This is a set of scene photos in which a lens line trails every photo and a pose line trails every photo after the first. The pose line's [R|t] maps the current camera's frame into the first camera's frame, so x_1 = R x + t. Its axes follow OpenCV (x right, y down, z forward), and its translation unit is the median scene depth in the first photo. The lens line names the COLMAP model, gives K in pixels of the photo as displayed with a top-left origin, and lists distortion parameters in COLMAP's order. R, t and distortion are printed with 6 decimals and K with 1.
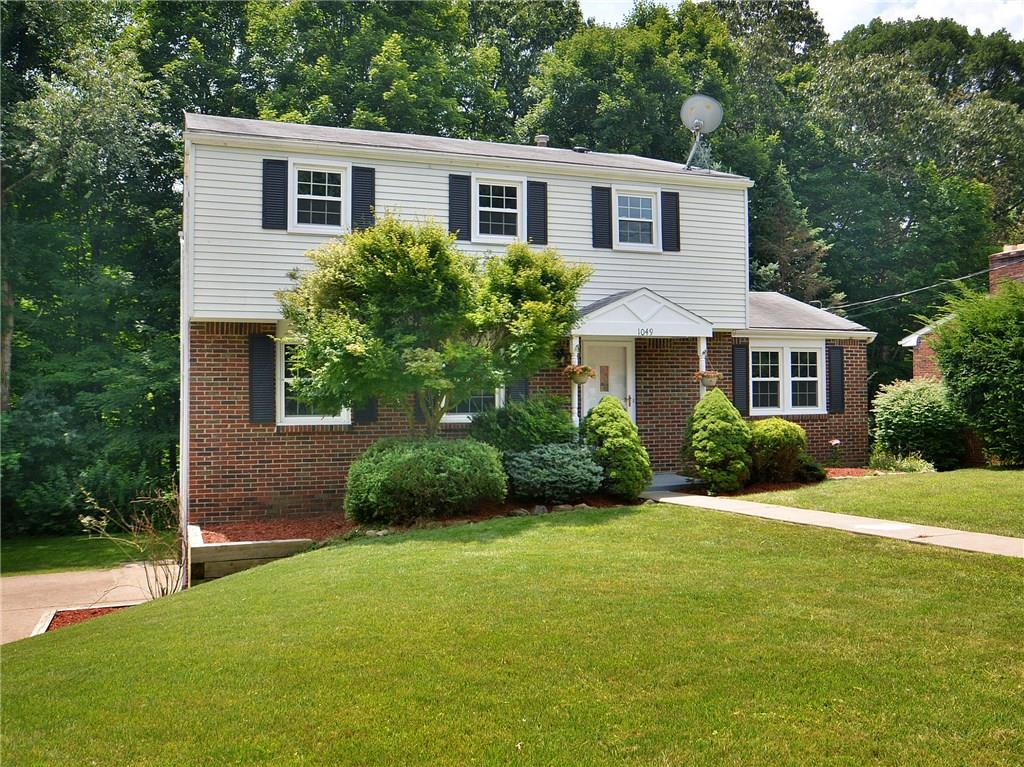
lens RADIAL K [[651.1, 0, 518.8], [0, 651.1, 385.2], [0, 0, 1]] dist [0.005826, -0.000510]
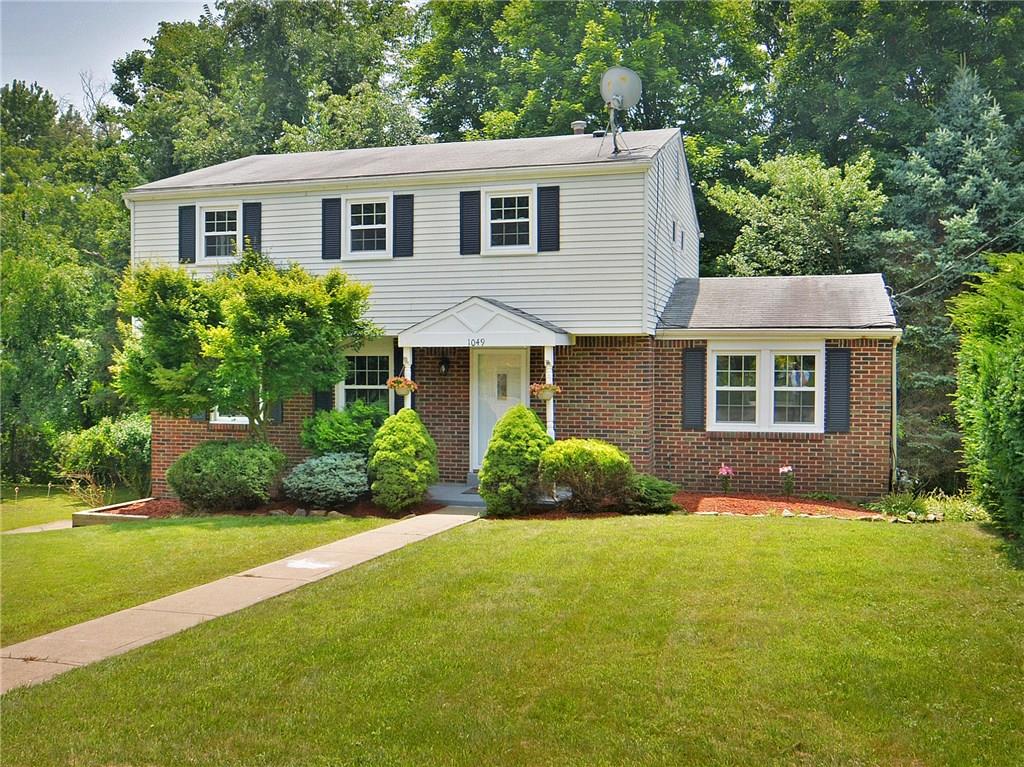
lens RADIAL K [[651.1, 0, 516.9], [0, 651.1, 384.4], [0, 0, 1]] dist [0.005826, -0.000510]
pose [[0.916685, -0.007389, -0.399543, 0.510337], [-0.000153, 0.999822, -0.018841, 0.000779], [0.399612, 0.017333, 0.916521, 0.126681]]
